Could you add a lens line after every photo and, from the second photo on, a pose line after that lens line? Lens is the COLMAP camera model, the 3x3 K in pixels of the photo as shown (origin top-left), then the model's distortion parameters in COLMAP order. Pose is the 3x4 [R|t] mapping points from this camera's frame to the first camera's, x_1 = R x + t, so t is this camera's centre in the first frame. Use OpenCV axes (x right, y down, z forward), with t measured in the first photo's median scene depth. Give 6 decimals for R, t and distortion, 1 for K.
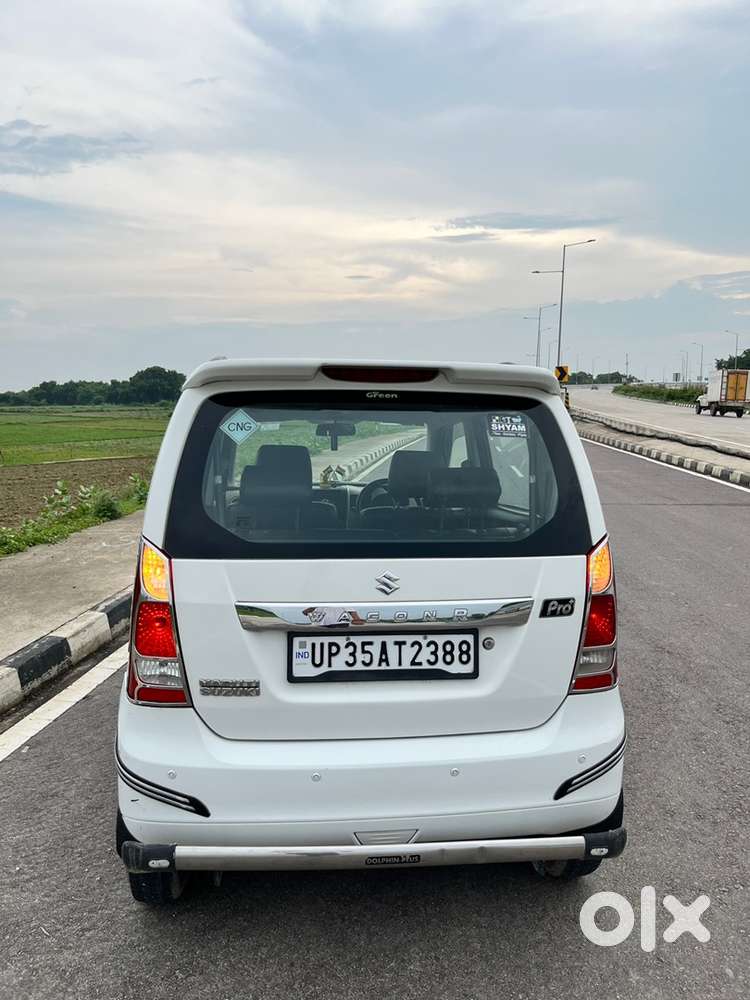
lens RADIAL K [[755.1, 0, 375.0], [0, 755.1, 500.0], [0, 0, 1]] dist [0.036127, -0.055004]
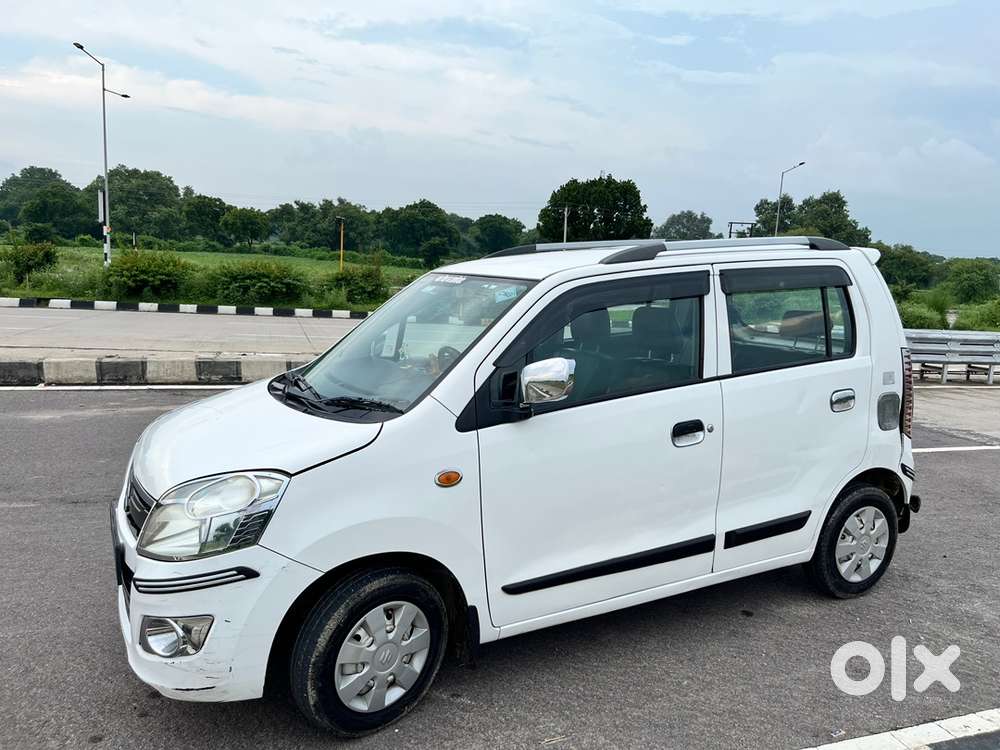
lens RADIAL K [[755.1, 0, 504.3], [0, 755.1, 367.7], [0, 0, 1]] dist [0.036127, -0.055004]
pose [[-0.362212, -0.165571, 0.917272, -1.608413], [0.075546, 0.975644, 0.205939, -0.349543], [-0.929029, 0.143890, -0.340882, 2.497976]]
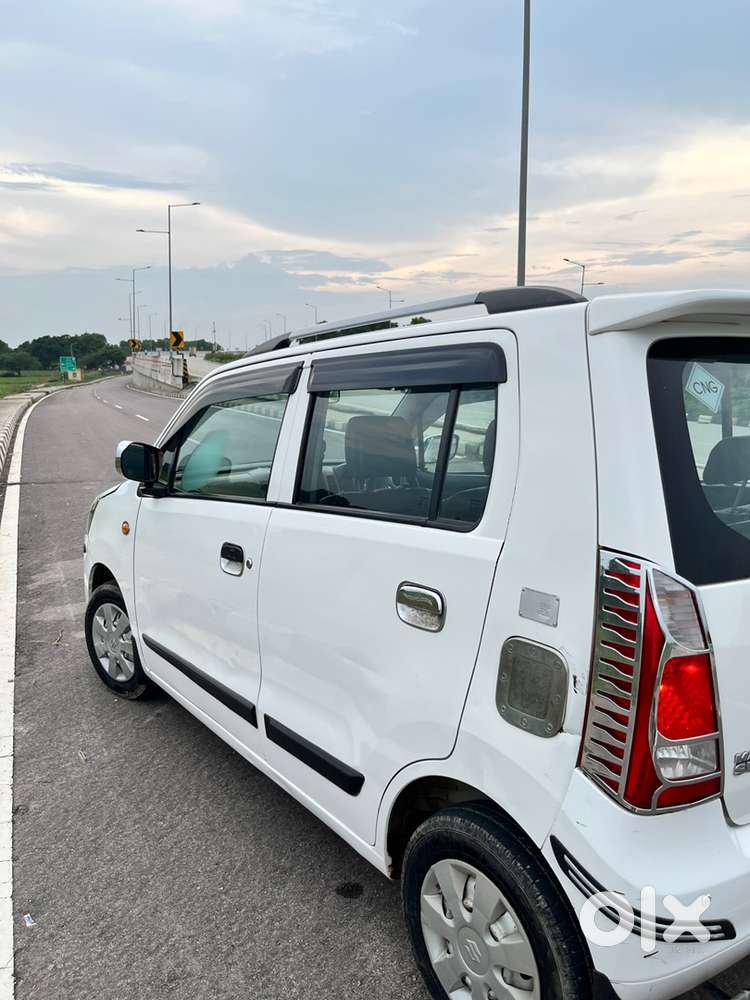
lens RADIAL K [[755.1, 0, 375.0], [0, 755.1, 500.0], [0, 0, 1]] dist [0.036127, -0.055004]
pose [[0.864916, -0.077407, 0.495911, -0.816062], [0.056222, 0.996760, 0.057527, -0.051271], [-0.498757, -0.021875, 0.866466, 0.552019]]
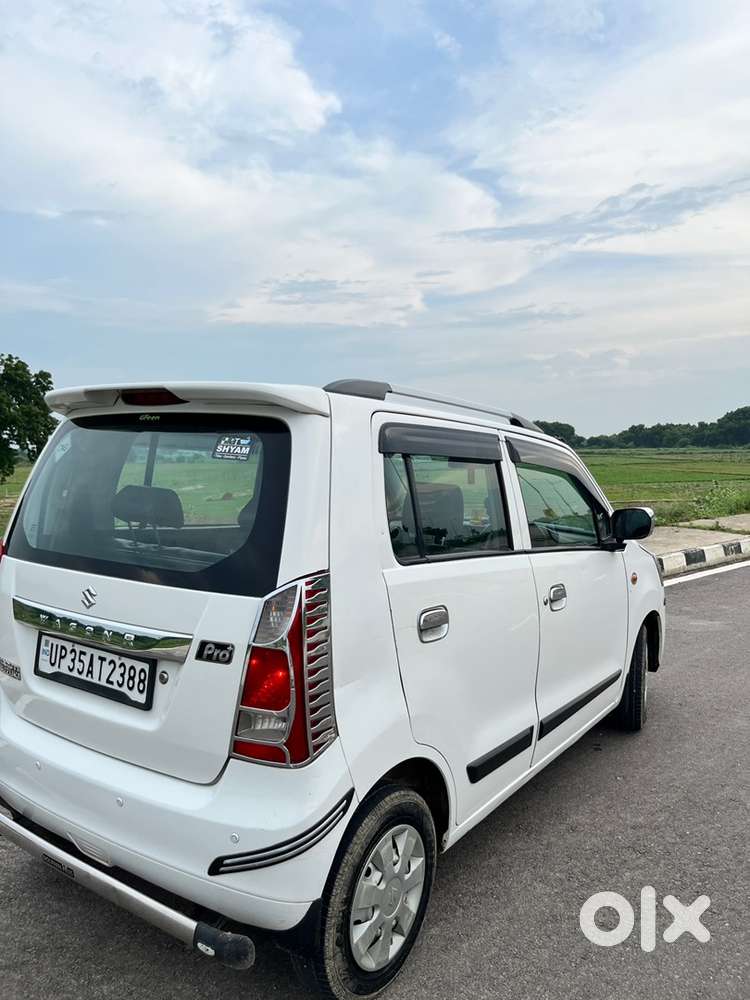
lens RADIAL K [[755.1, 0, 375.0], [0, 755.1, 500.0], [0, 0, 1]] dist [0.036127, -0.055004]
pose [[0.748449, 0.043060, -0.661794, 0.971011], [-0.079454, 0.996524, -0.025019, -0.027357], [0.658416, 0.071308, 0.749269, 0.458150]]
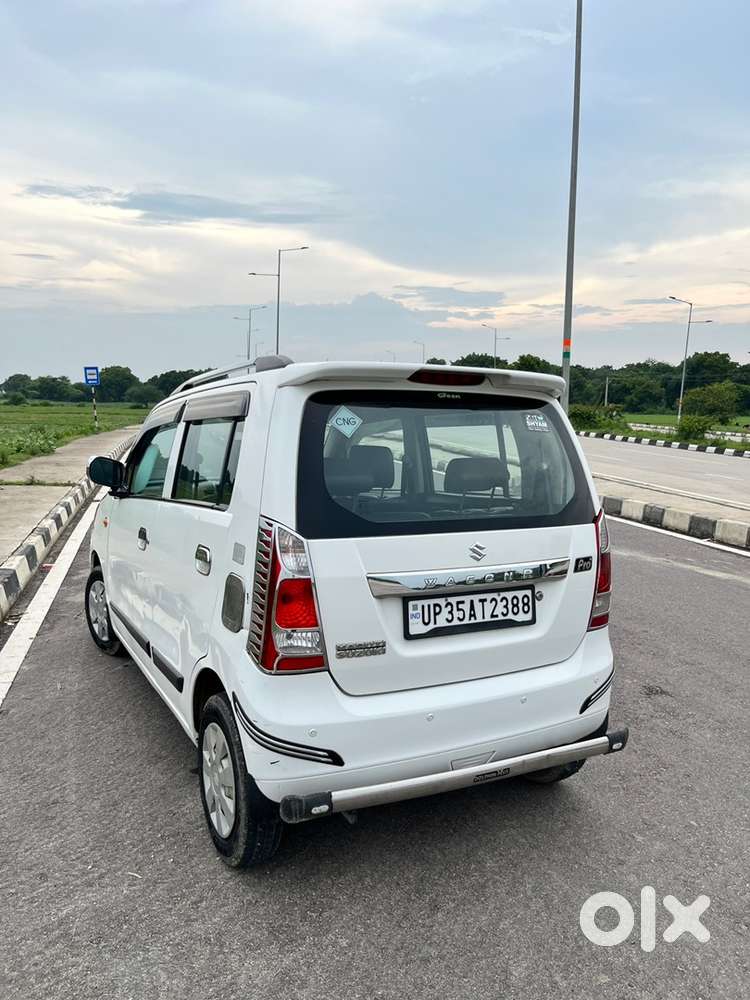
lens RADIAL K [[752.7, 0, 377.2], [0, 752.7, 510.8], [0, 0, 1]] dist [0.037540, -0.034887]
pose [[0.927014, -0.033096, 0.373564, -0.570789], [0.027594, 0.999418, 0.020069, 0.015813], [-0.374011, -0.008296, 0.927387, -0.061720]]
